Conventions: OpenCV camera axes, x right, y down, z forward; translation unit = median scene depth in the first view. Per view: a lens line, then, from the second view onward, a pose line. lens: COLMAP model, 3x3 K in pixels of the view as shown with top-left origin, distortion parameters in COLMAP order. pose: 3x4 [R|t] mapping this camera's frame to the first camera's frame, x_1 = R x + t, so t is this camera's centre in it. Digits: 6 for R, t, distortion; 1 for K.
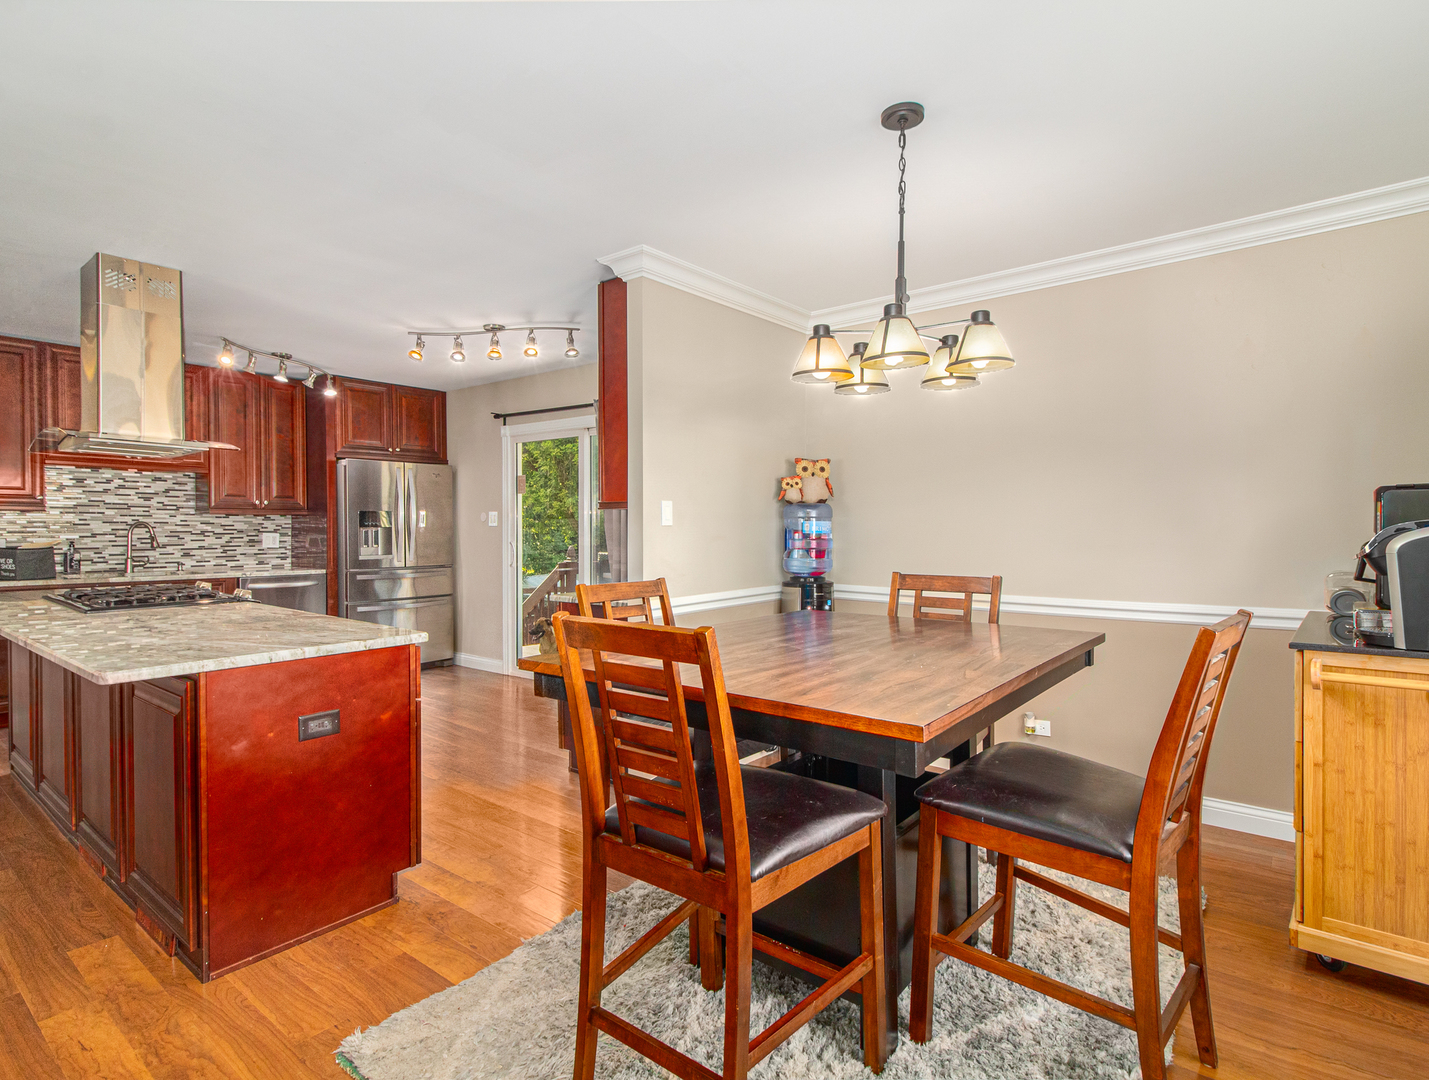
lens RADIAL K [[747.0, 0, 729.3], [0, 747.0, 543.0], [0, 0, 1]] dist [0.001015, -0.001547]
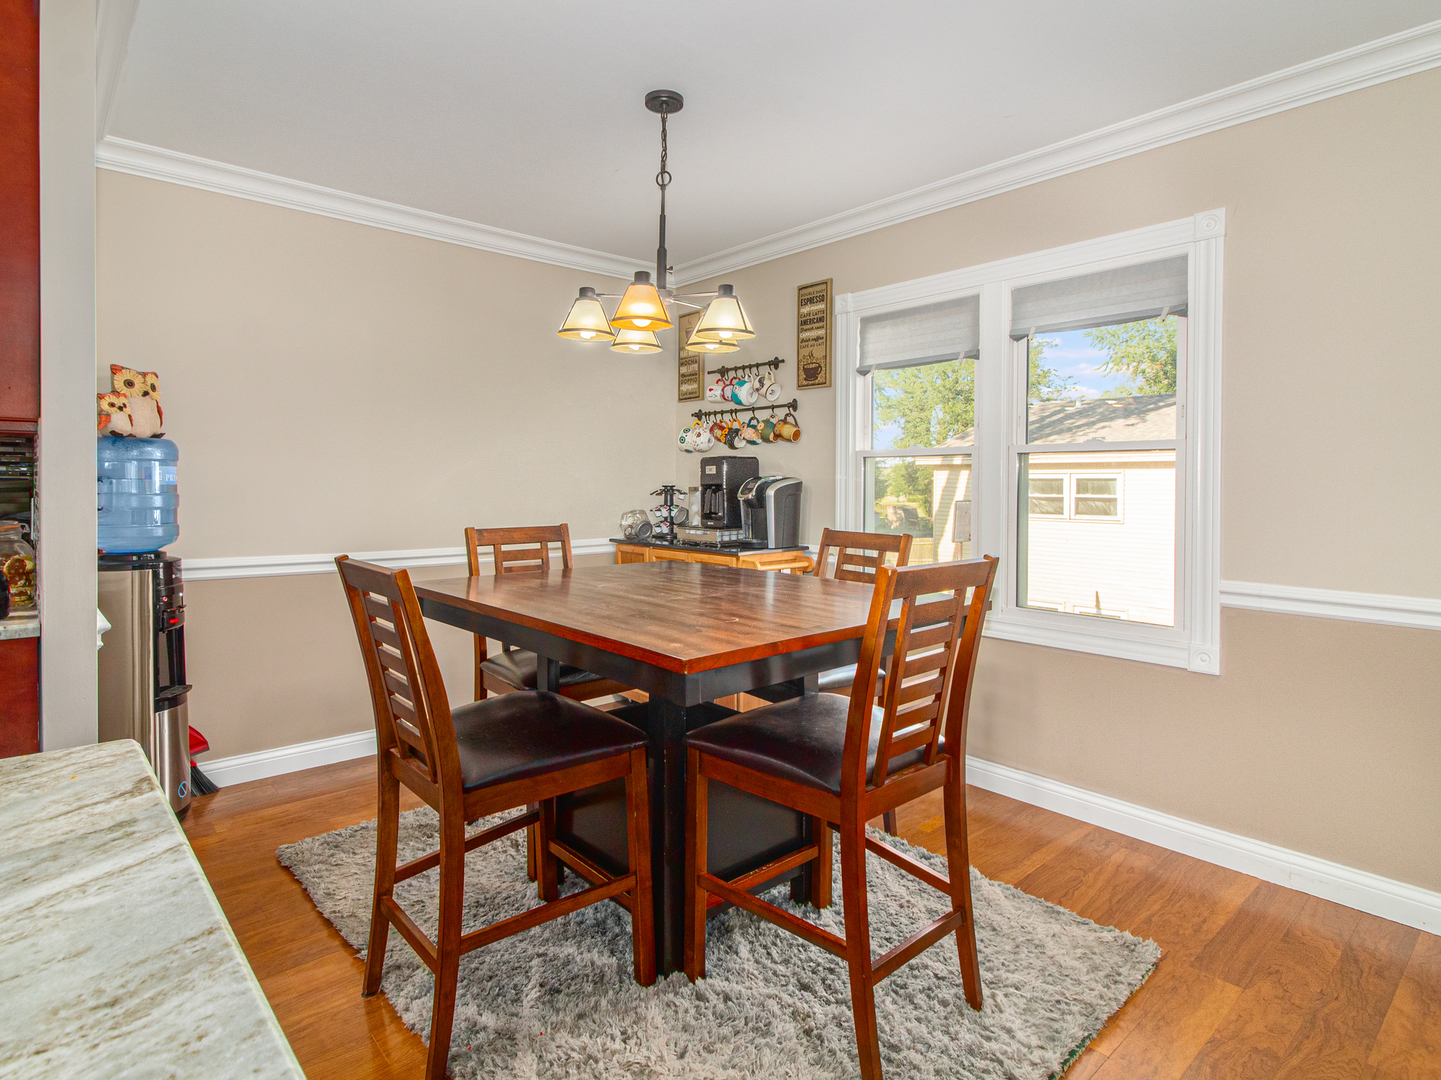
lens RADIAL K [[790.3, 0, 717.4], [0, 790.3, 498.0], [0, 0, 1]] dist [0.000056, -0.000246]
pose [[0.172632, -0.016454, 0.984849, -0.338977], [0.014331, 0.999797, 0.014191, -0.002928], [-0.984882, 0.011664, 0.172832, 0.278089]]
